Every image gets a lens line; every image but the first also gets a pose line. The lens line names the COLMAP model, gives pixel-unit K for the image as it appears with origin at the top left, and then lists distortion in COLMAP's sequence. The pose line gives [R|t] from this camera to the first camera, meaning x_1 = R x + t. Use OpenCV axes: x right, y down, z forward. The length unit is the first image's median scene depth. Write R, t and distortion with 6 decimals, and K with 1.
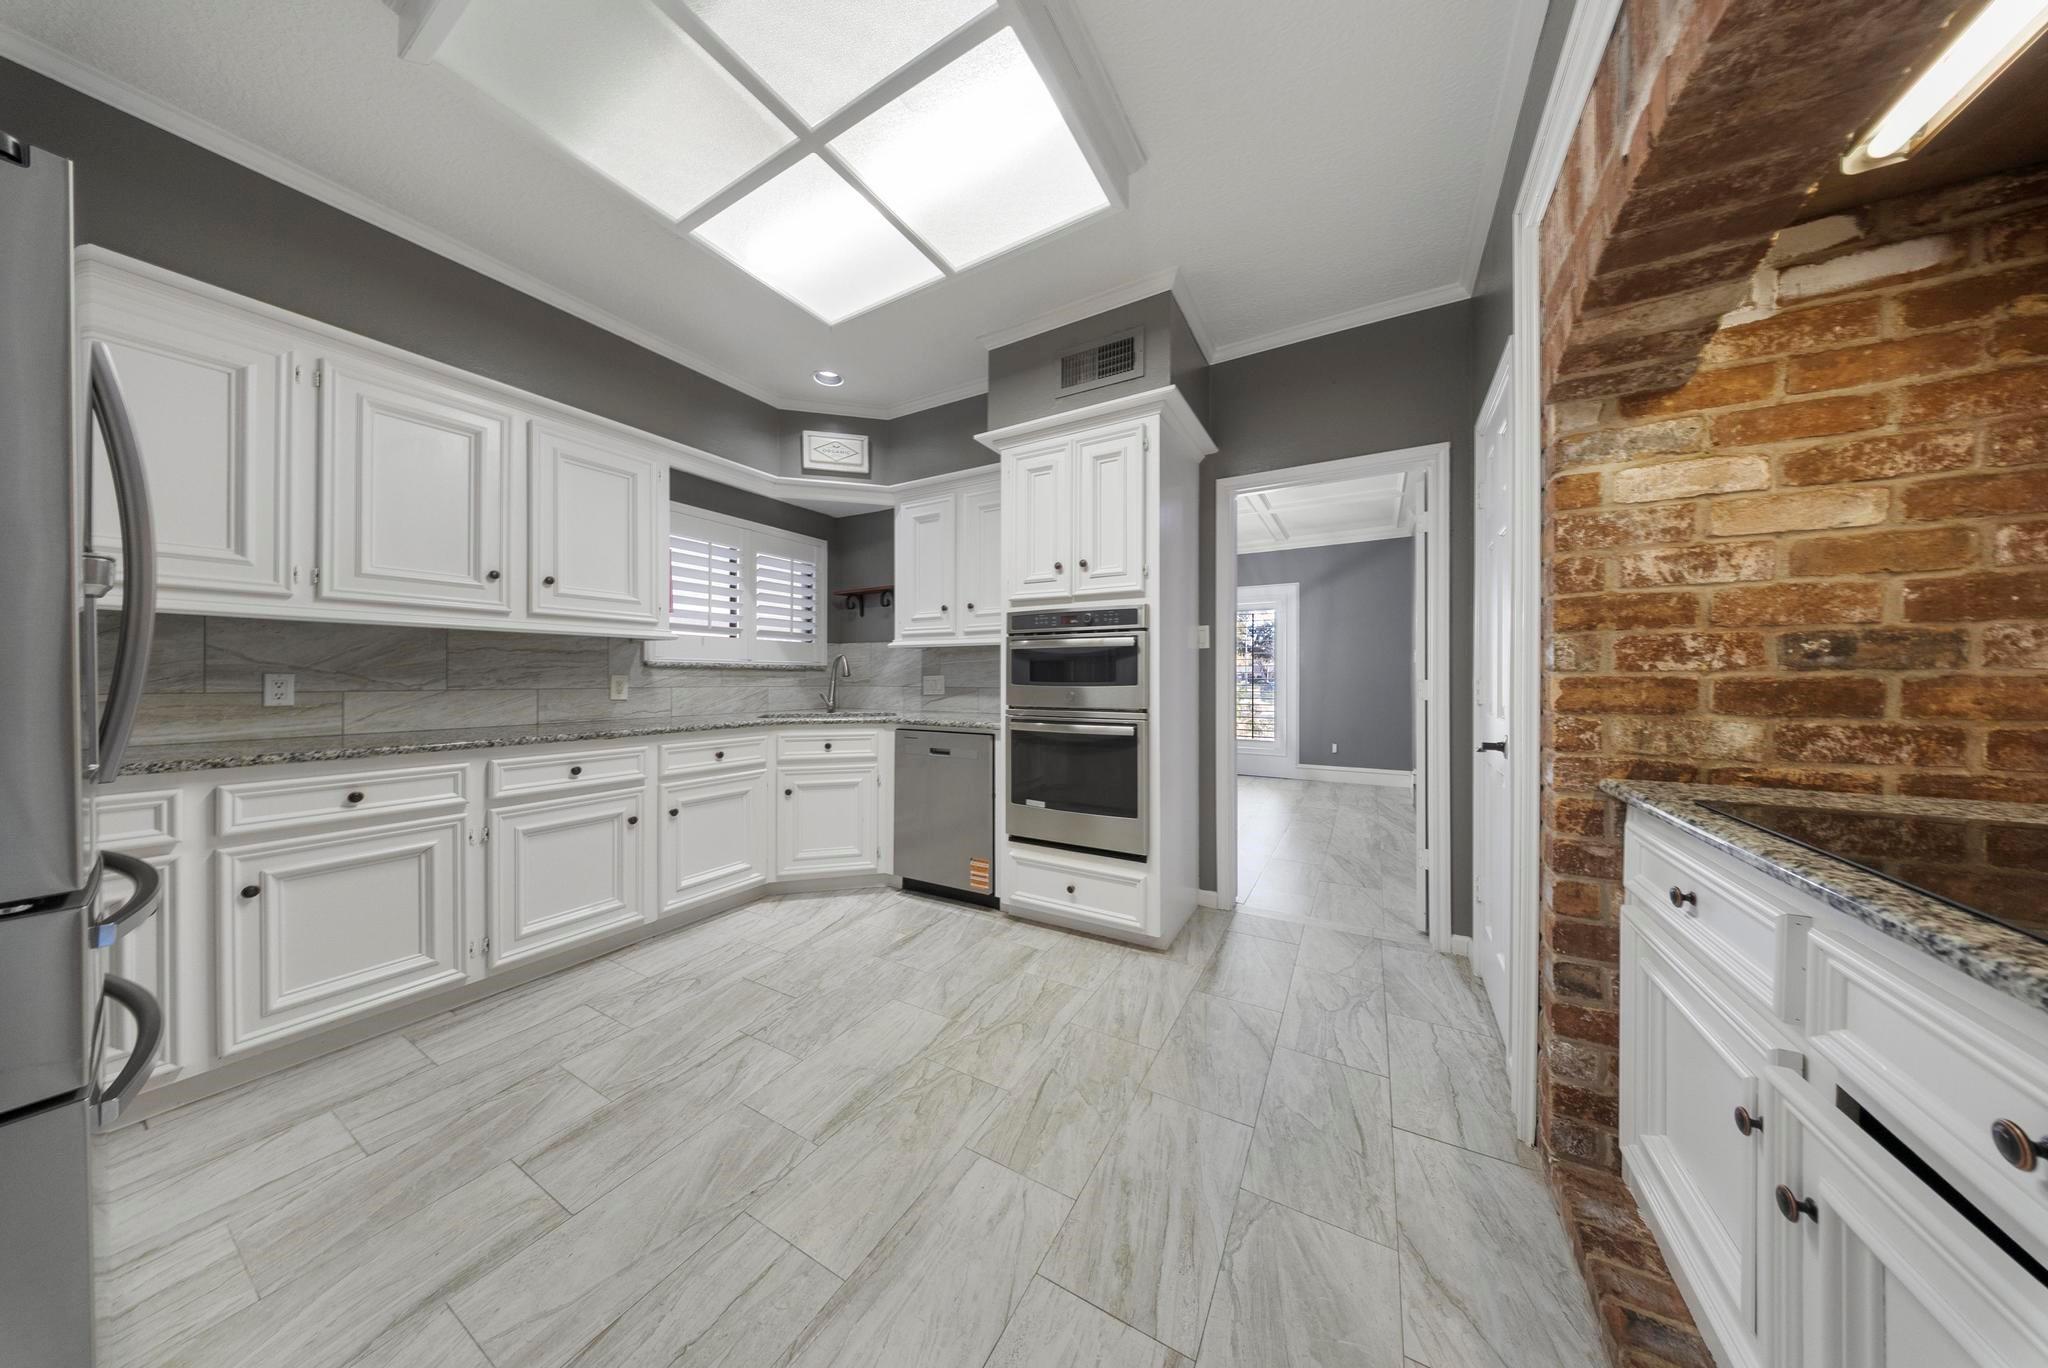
lens RADIAL K [[607.2, 0, 1004.0], [0, 607.2, 677.7], [0, 0, 1]] dist [-0.003513, -0.000714]
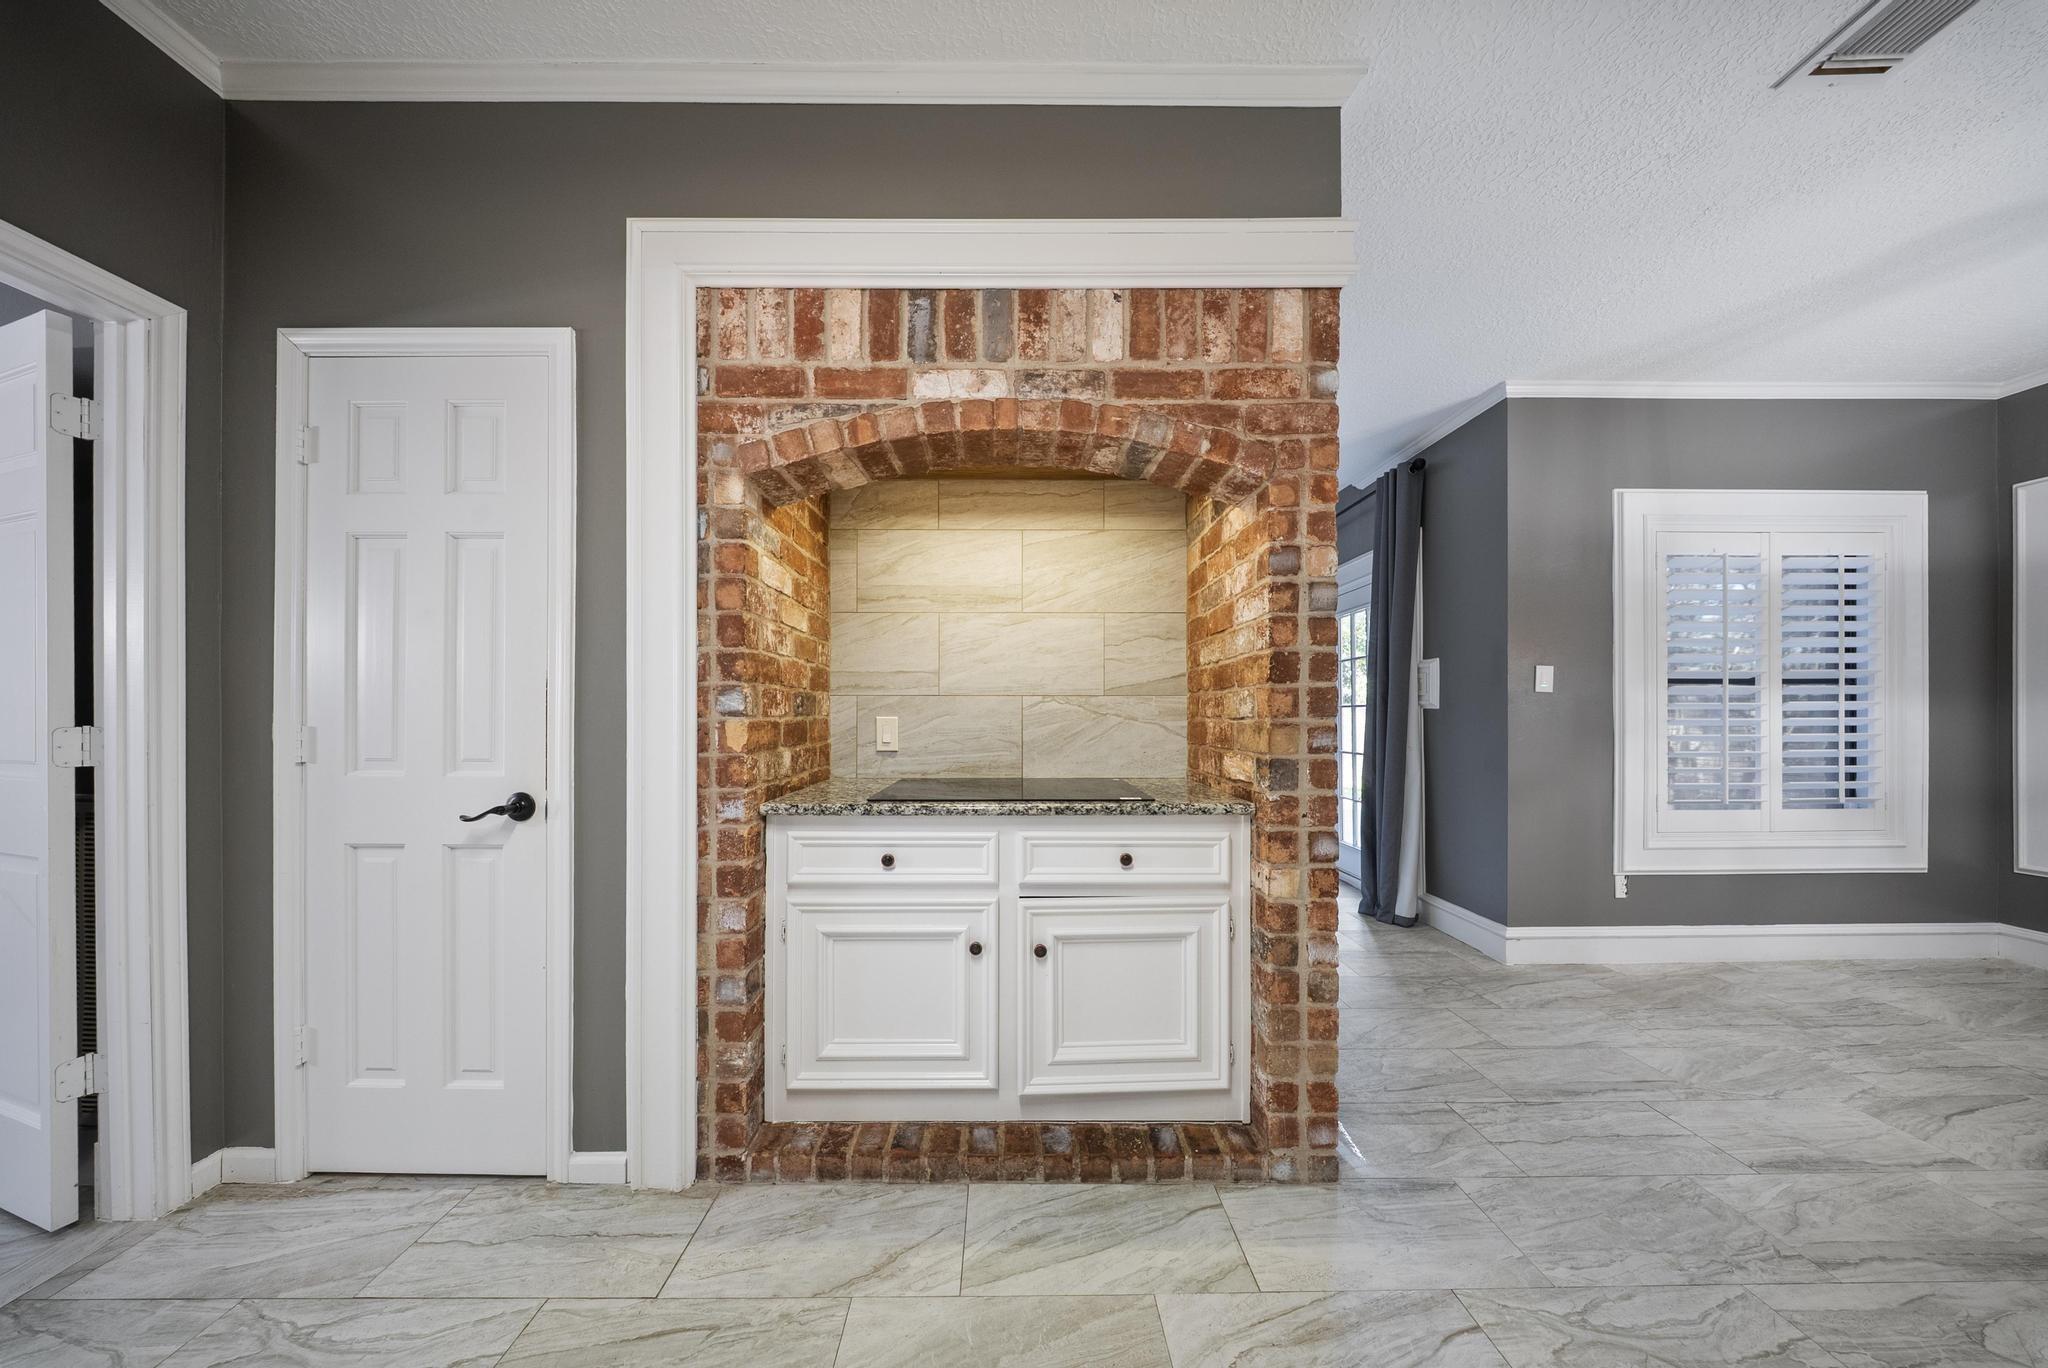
lens RADIAL K [[607.2, 0, 1032.6], [0, 607.2, 711.9], [0, 0, 1]] dist [-0.003513, -0.000714]
pose [[-0.543711, 0.001784, 0.839271, -0.319940], [-0.000980, 0.999996, -0.002761, -0.016566], [-0.839272, -0.002323, -0.543707, 1.170524]]
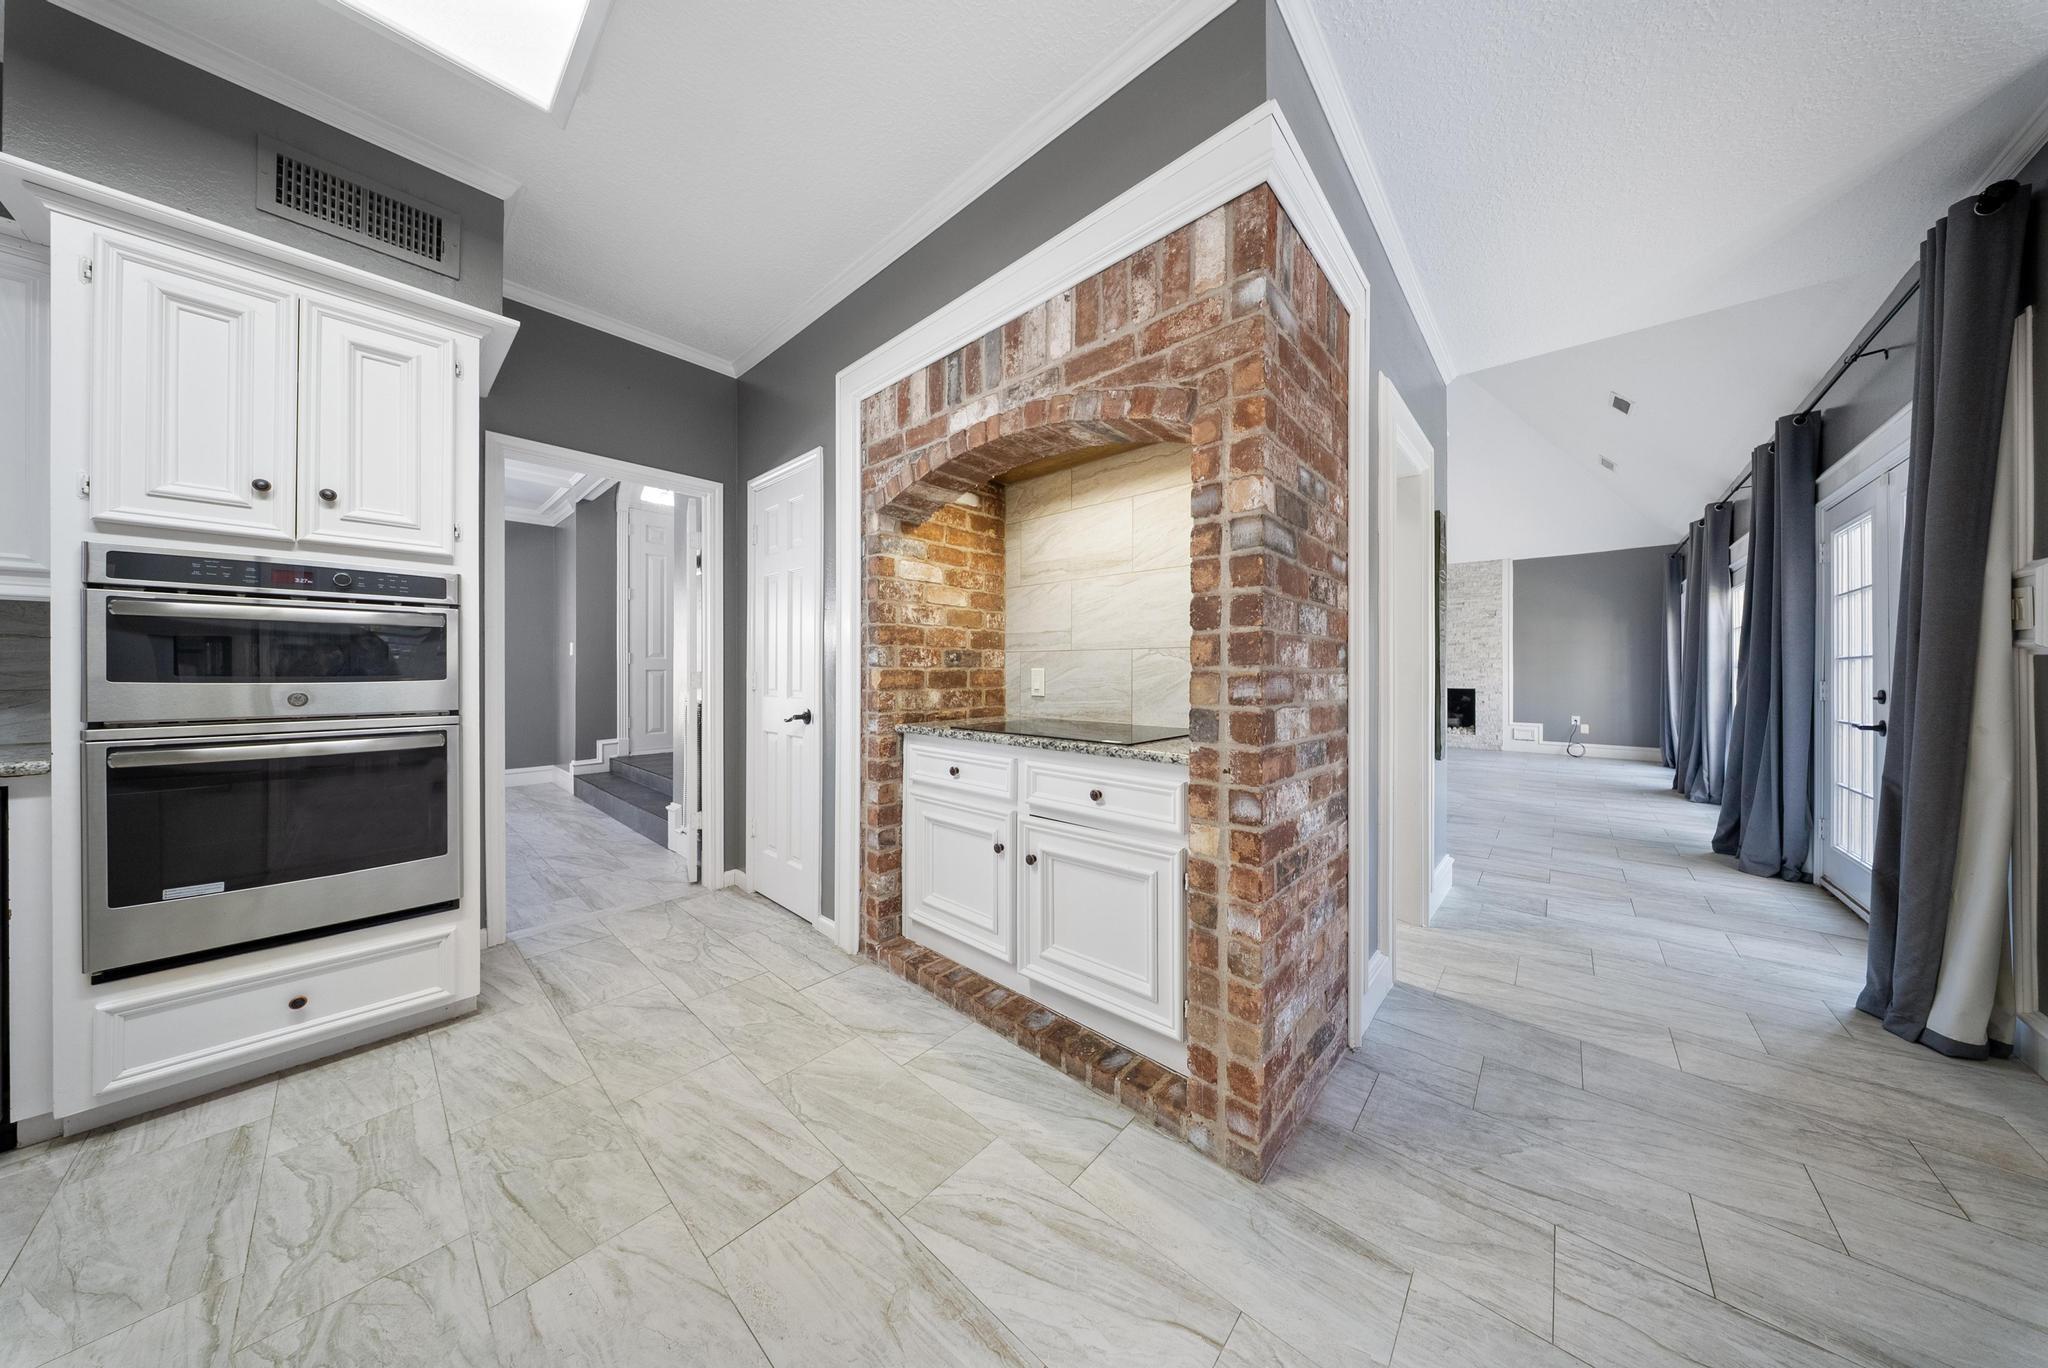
lens RADIAL K [[607.2, 0, 1044.3], [0, 607.2, 670.7], [0, 0, 1]] dist [-0.003513, -0.000714]
pose [[0.160420, -0.000029, 0.987049, -0.746942], [-0.002057, 0.999998, 0.000364, -0.000420], [-0.987047, -0.002089, 0.160419, 0.247568]]
